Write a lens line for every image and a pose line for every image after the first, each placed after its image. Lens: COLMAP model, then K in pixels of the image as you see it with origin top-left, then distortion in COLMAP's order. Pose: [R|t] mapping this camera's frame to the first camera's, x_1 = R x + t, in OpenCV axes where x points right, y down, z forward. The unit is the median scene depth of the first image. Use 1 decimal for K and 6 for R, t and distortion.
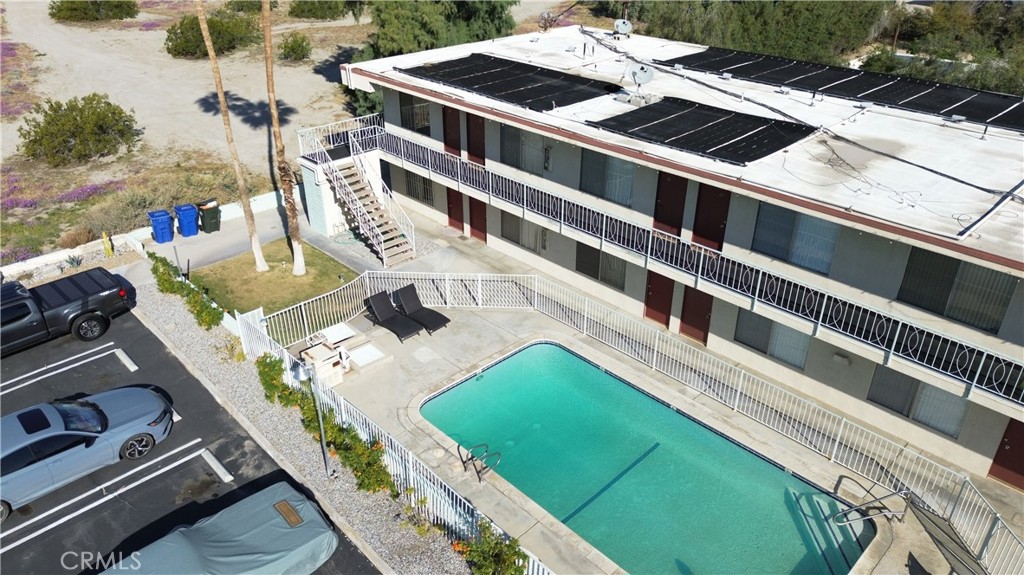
lens RADIAL K [[715.3, 0, 505.3], [0, 715.3, 286.8], [0, 0, 1]] dist [0.070141, -0.090500]
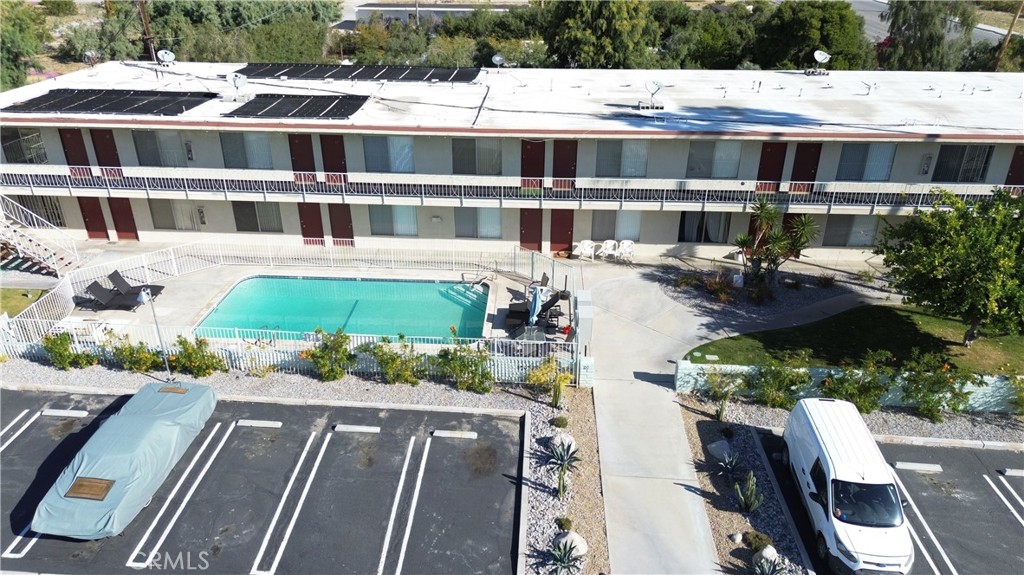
lens RADIAL K [[729.3, 0, 512.0], [0, 729.3, 284.1], [0, 0, 1]] dist [0.077562, -0.078985]
pose [[0.731969, -0.296257, 0.613558, -0.487272], [0.328407, 0.942416, 0.063260, 0.185283], [-0.596967, 0.155192, 0.787112, -0.426814]]
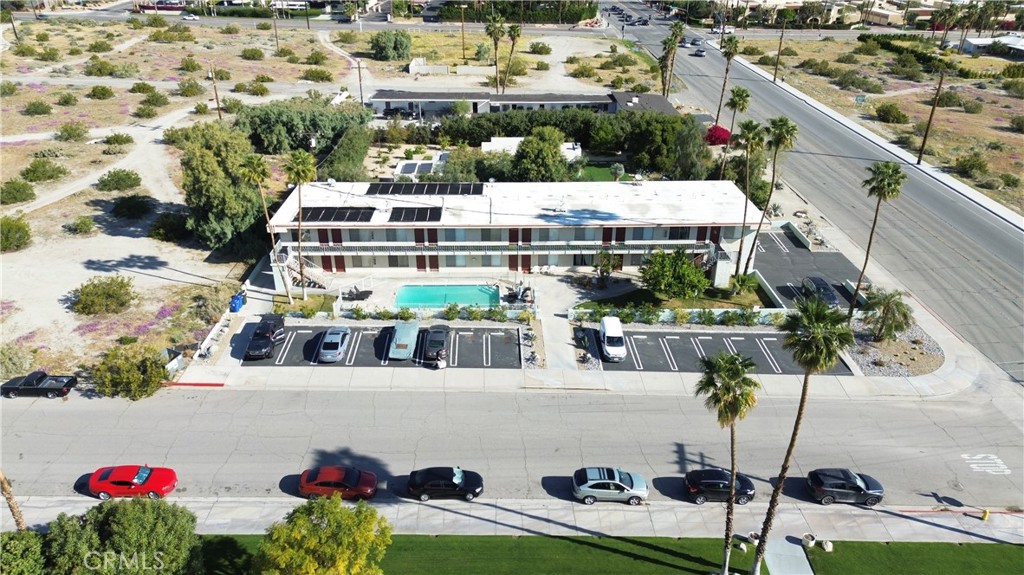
lens RADIAL K [[729.3, 0, 512.0], [0, 729.3, 284.1], [0, 0, 1]] dist [0.077562, -0.078985]
pose [[0.676167, -0.322296, 0.662513, -2.084793], [0.355803, 0.930273, 0.089419, -0.059750], [-0.645137, 0.175262, 0.743694, -2.106300]]
